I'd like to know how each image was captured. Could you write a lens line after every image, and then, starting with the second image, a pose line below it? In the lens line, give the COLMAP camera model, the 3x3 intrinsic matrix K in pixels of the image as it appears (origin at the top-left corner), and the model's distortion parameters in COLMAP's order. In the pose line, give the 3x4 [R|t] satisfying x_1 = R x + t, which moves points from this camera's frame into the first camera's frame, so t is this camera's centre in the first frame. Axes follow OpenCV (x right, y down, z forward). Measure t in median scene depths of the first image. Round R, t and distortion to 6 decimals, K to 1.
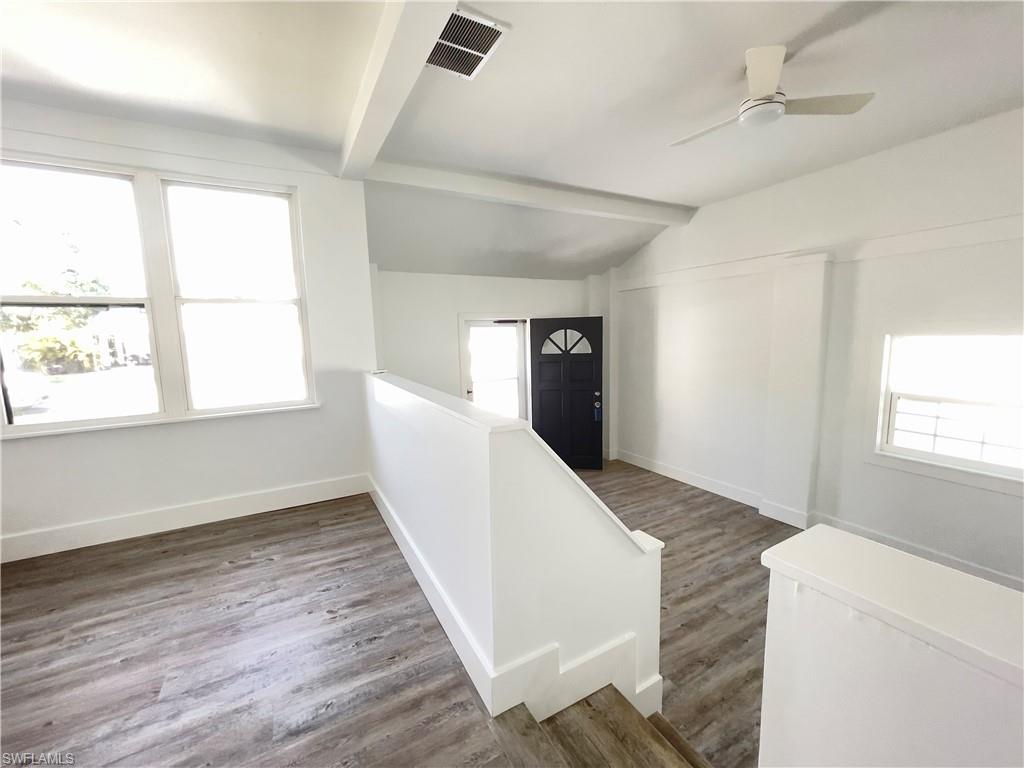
lens RADIAL K [[421.4, 0, 513.3], [0, 421.4, 385.1], [0, 0, 1]] dist [-0.011713, 0.009766]
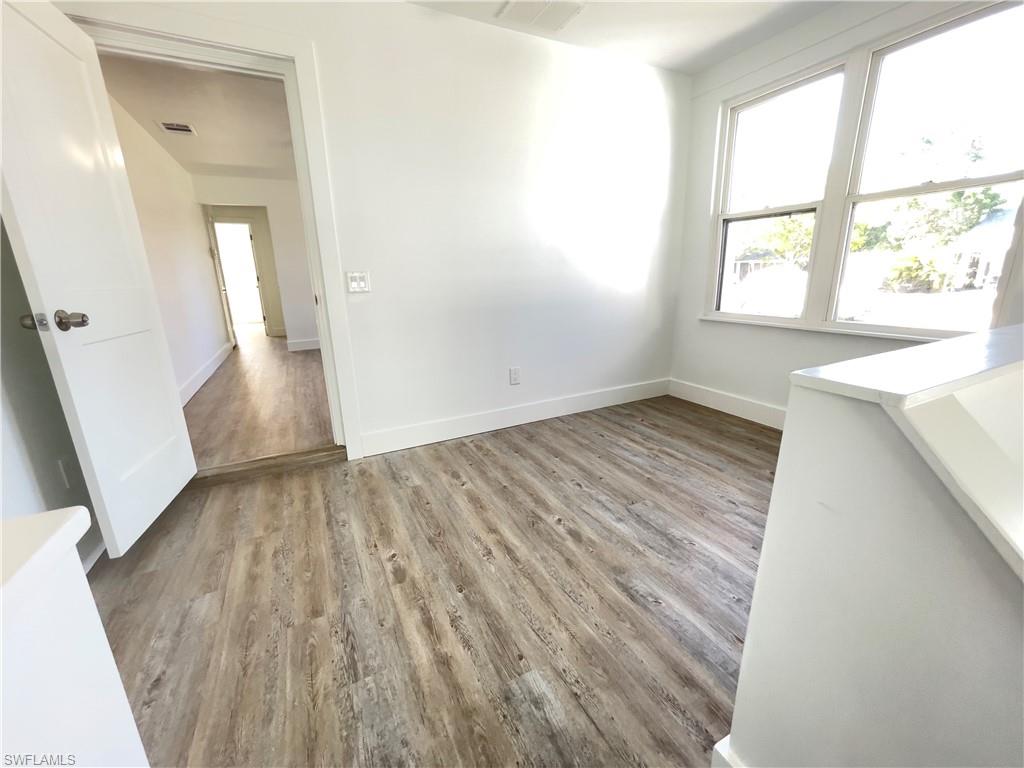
lens RADIAL K [[421.4, 0, 513.3], [0, 421.4, 385.1], [0, 0, 1]] dist [-0.011713, 0.009766]
pose [[-0.025646, 0.283182, -0.958723, 0.327507], [-0.106544, 0.952802, 0.284283, 0.003070], [0.993977, 0.109437, 0.005736, 0.474776]]
